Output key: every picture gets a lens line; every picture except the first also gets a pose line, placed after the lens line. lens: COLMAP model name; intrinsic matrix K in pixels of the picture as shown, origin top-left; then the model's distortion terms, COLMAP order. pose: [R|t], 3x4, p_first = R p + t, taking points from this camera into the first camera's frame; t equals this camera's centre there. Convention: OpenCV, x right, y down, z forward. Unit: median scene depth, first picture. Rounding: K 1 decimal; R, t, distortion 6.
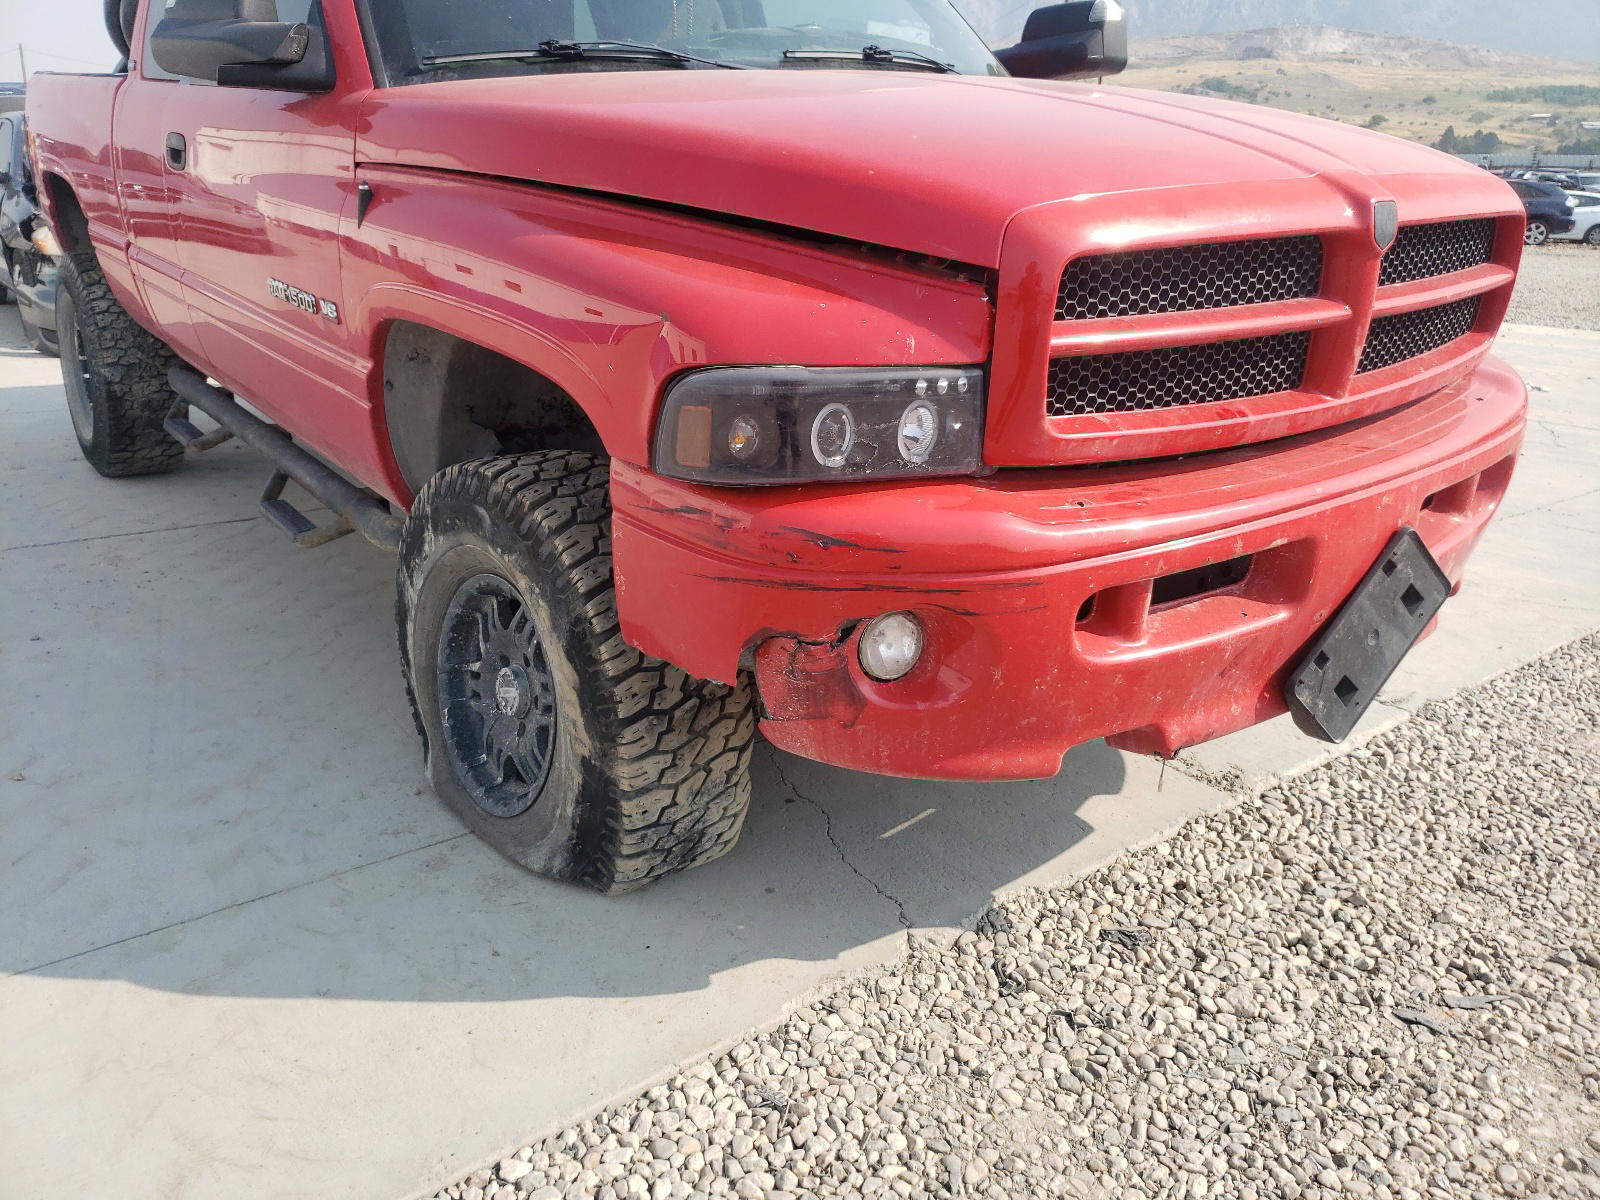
lens RADIAL K [[1227.7, 0, 858.2], [0, 1227.7, 475.8], [0, 0, 1]] dist [0.055186, -0.036756]
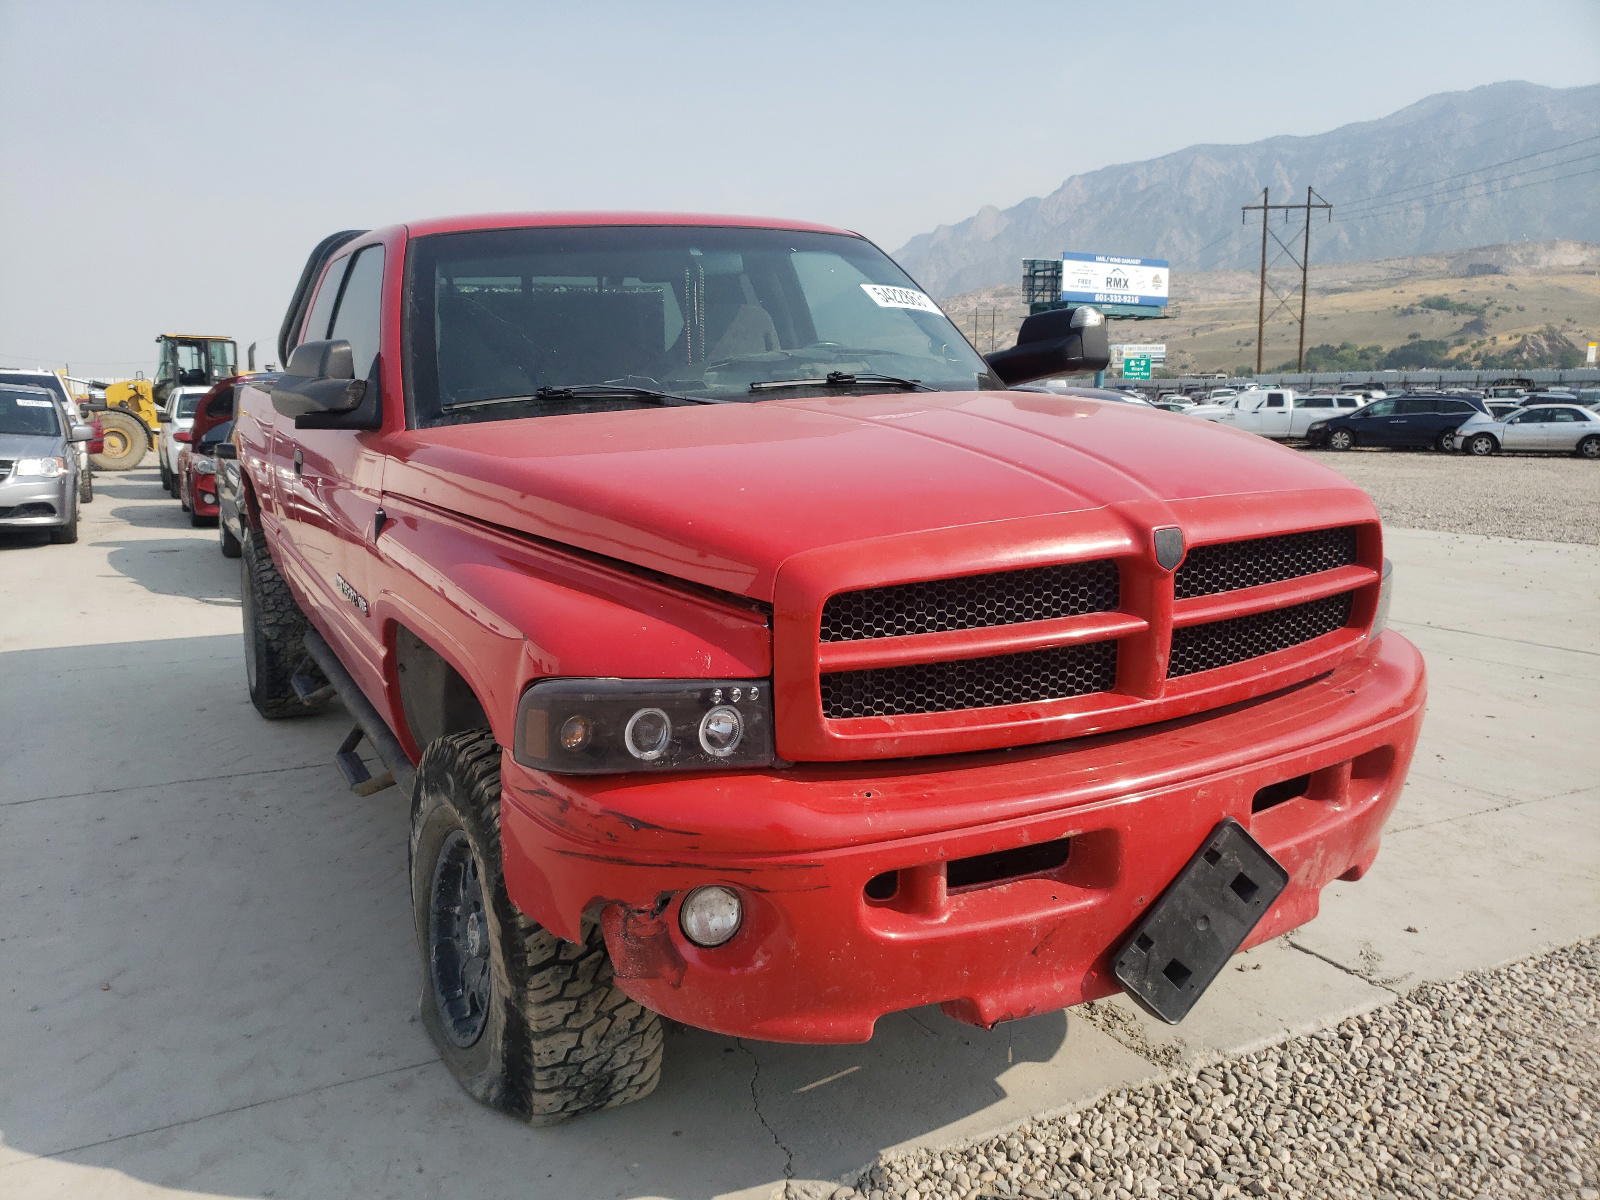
lens RADIAL K [[1227.7, 0, 867.8], [0, 1227.7, 530.8], [0, 0, 1]] dist [0.055186, -0.036756]
pose [[0.984778, -0.007002, -0.173676, 0.296343], [-0.016091, 0.991225, -0.131202, -0.056060], [0.173070, 0.131999, 0.976024, -0.128497]]
